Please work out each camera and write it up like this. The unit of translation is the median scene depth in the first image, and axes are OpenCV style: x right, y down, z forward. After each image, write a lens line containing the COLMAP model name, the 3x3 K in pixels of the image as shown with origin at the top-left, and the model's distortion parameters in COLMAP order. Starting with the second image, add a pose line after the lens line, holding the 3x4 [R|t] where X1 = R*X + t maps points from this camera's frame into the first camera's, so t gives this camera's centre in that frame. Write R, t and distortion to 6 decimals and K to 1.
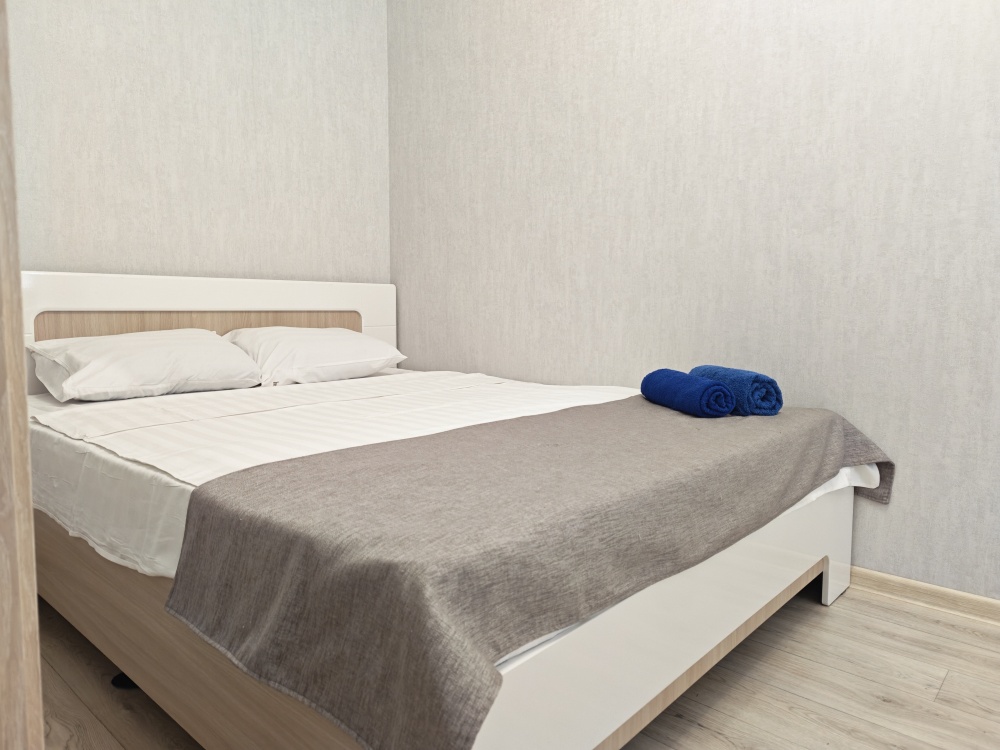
lens RADIAL K [[675.1, 0, 500.0], [0, 675.1, 375.0], [0, 0, 1]] dist [0.055337, -0.039577]
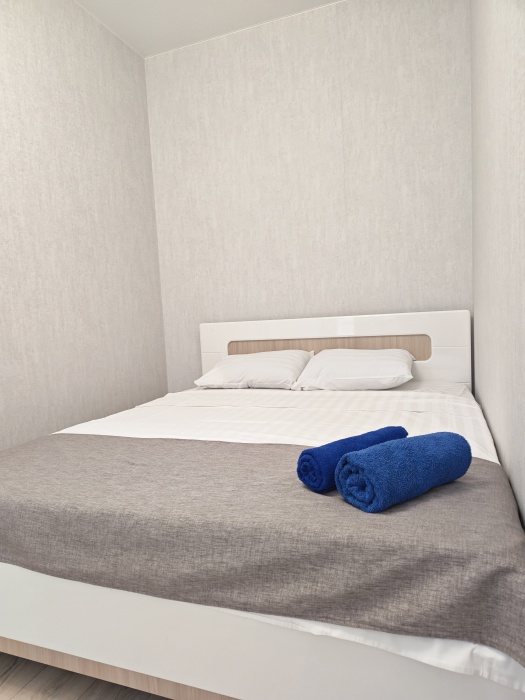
lens RADIAL K [[463.4, 0, 263.1], [0, 463.4, 380.0], [0, 0, 1]] dist [0.002550, -0.036359]
pose [[0.366411, 0.092860, -0.925808, 0.601440], [-0.043378, 0.995630, 0.082695, -0.087843], [0.929441, 0.009860, 0.368838, 0.524714]]
